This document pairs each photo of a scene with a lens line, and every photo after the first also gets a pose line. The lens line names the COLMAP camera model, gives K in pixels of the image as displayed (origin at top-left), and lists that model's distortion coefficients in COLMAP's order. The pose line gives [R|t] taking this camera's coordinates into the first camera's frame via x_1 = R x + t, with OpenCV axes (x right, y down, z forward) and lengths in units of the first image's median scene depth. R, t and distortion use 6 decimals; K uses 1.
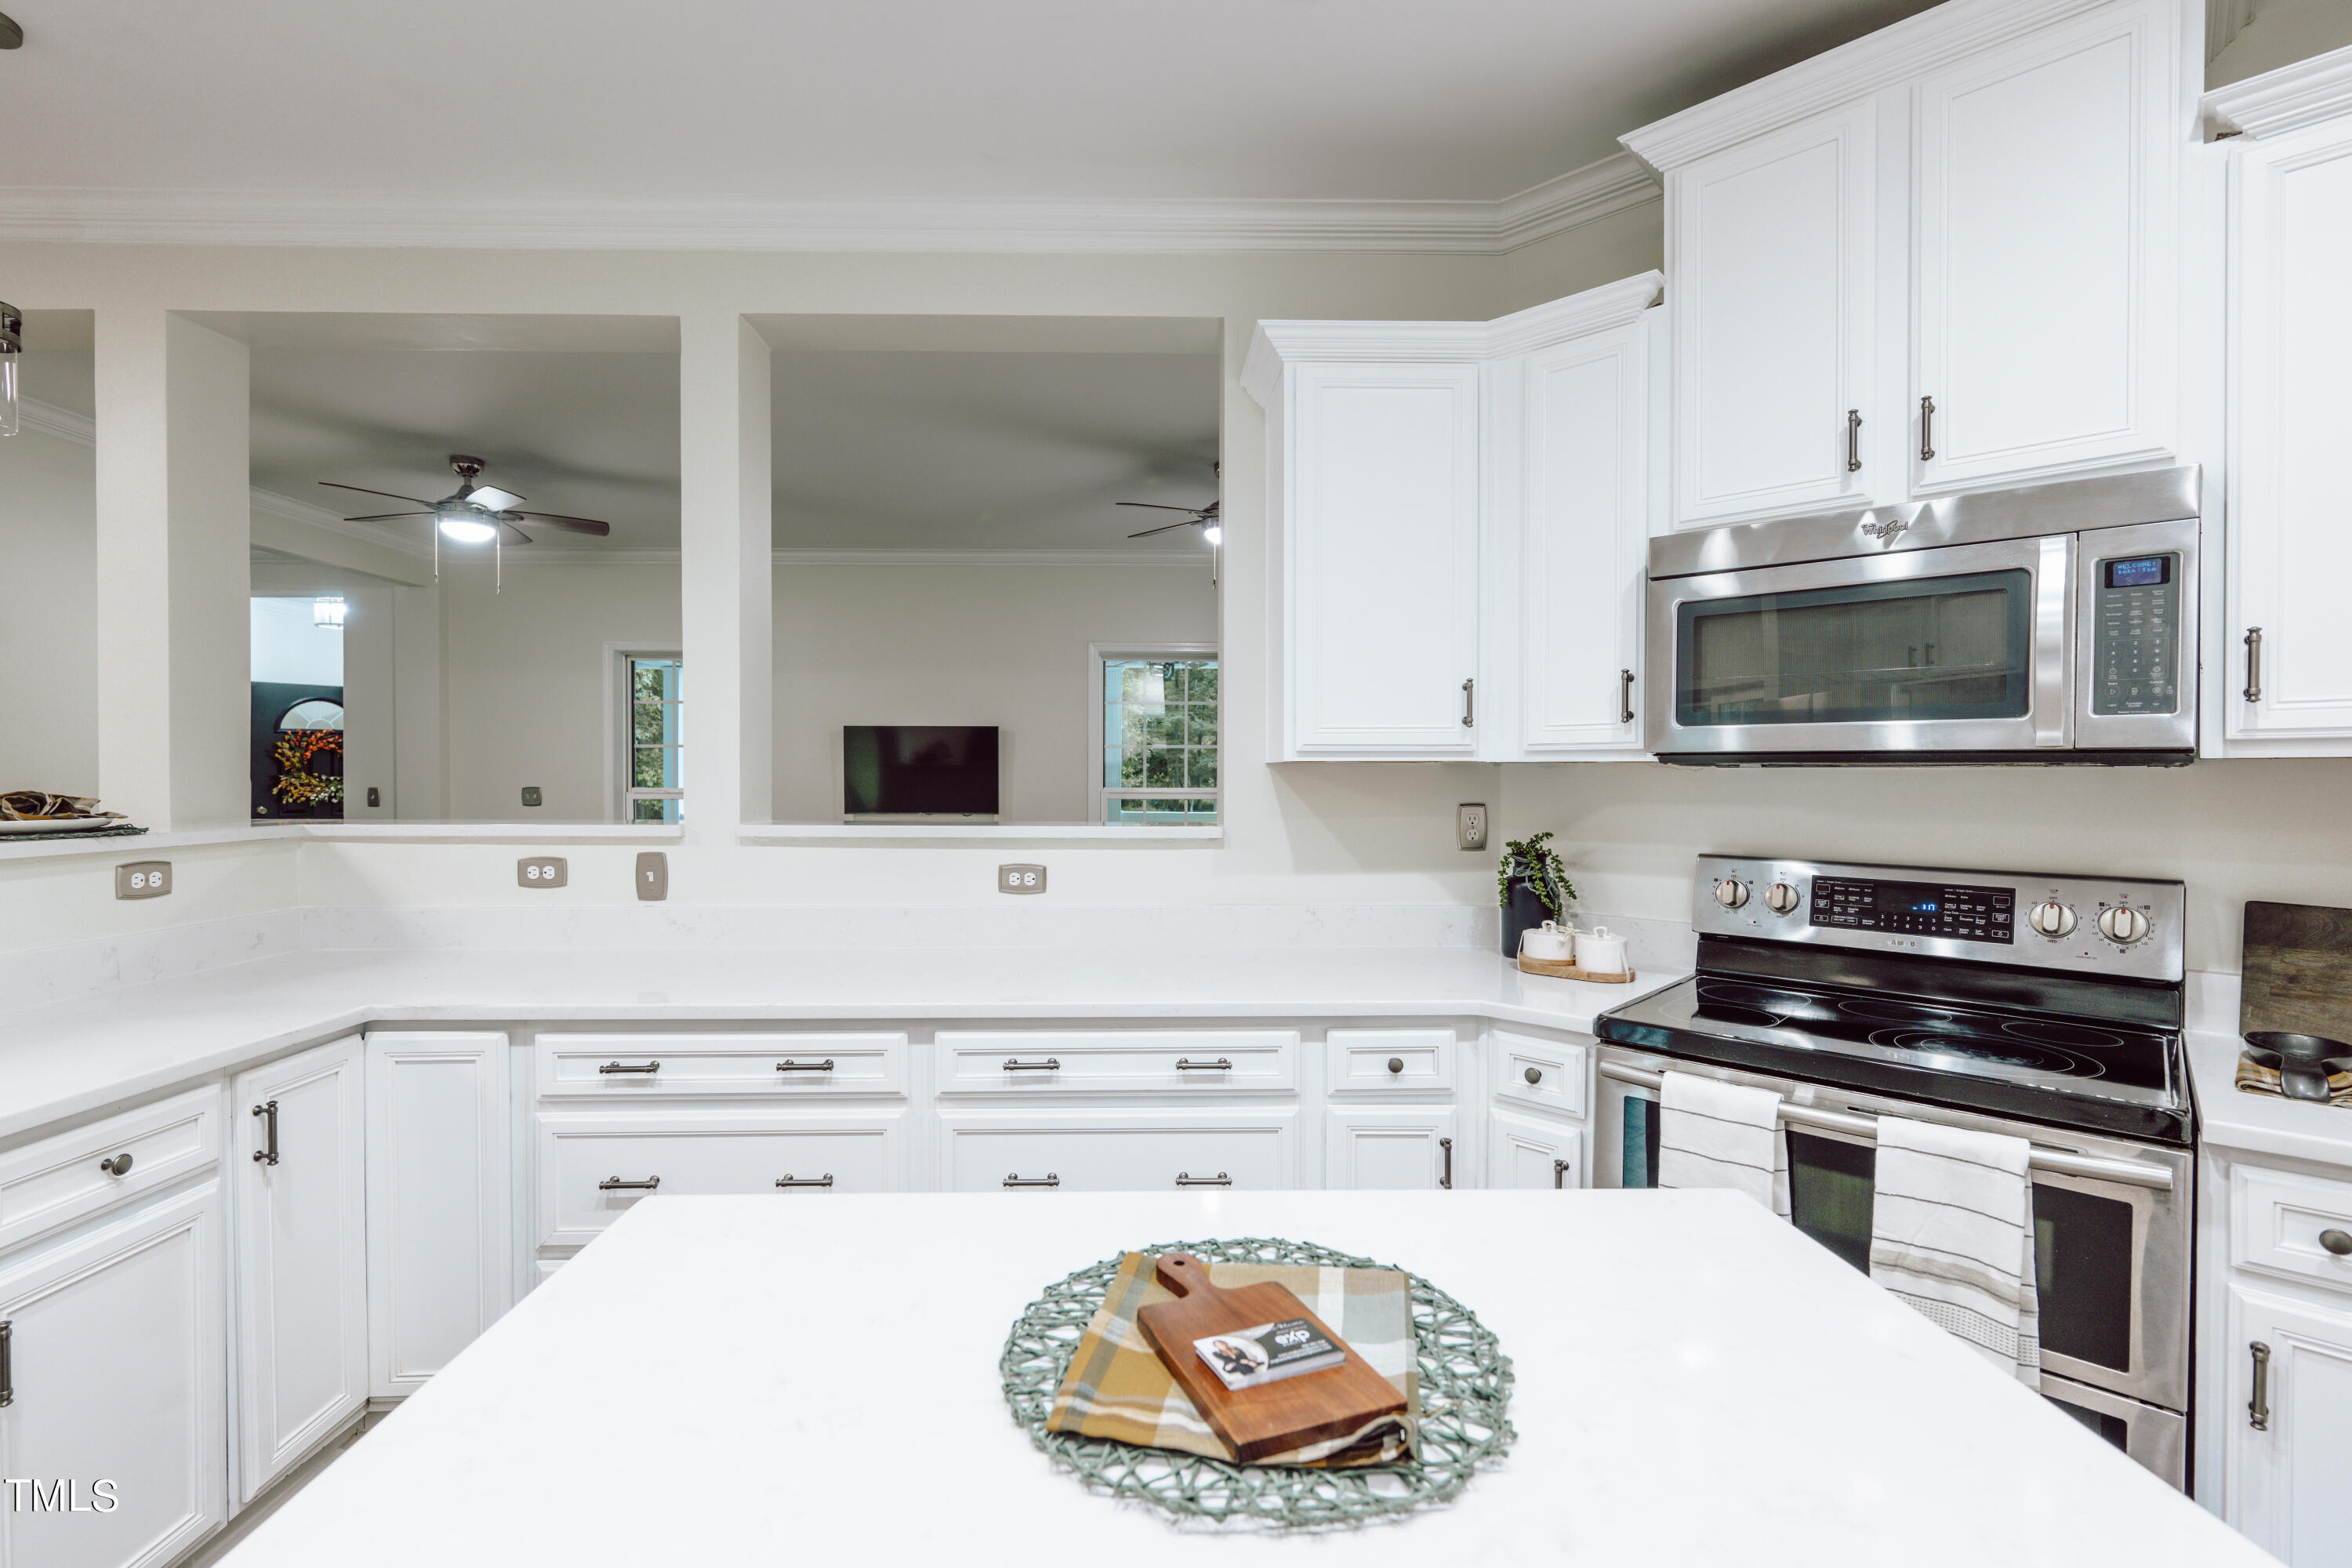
lens RADIAL K [[1029.0, 0, 1162.1], [0, 1029.0, 789.2], [0, 0, 1]] dist [-0.003978, -0.000268]
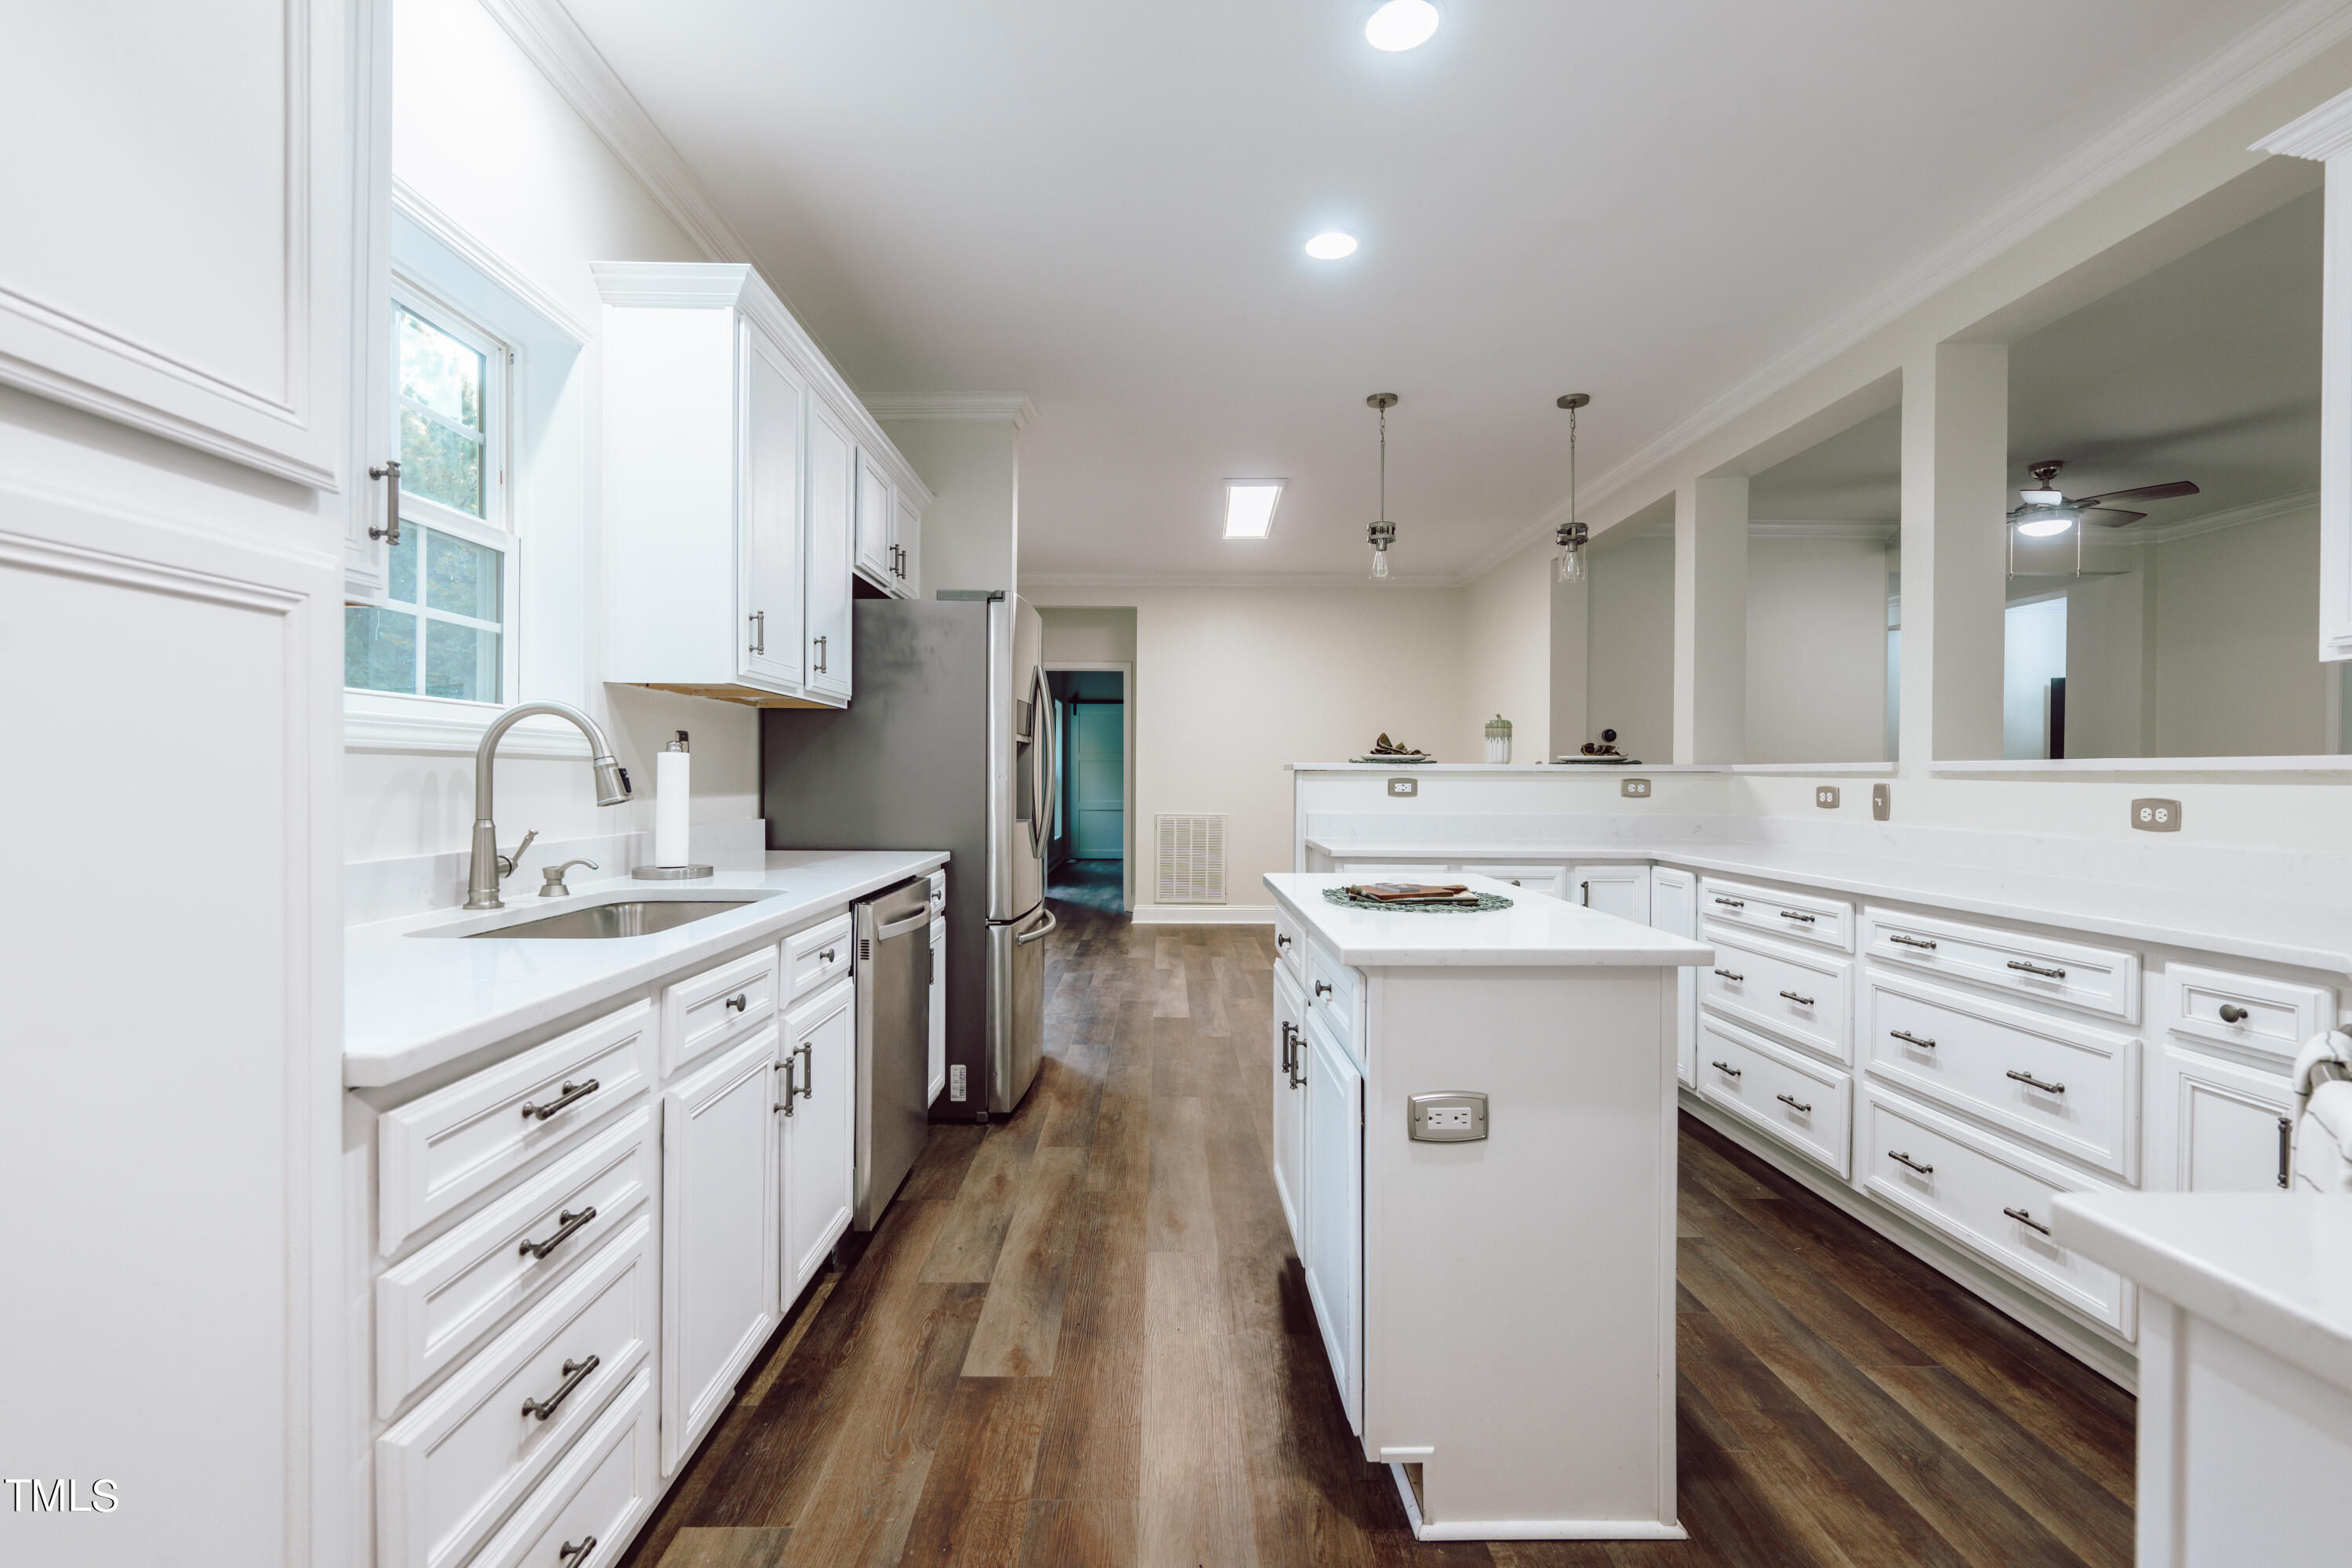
lens RADIAL K [[1029.0, 0, 1166.1], [0, 1029.0, 782.0], [0, 0, 1]] dist [-0.003978, -0.000268]
pose [[-0.013776, 0.004747, -0.999894, 1.056954], [-0.018949, 0.999808, 0.005008, 0.089691], [0.999726, 0.019016, -0.013684, 0.135001]]
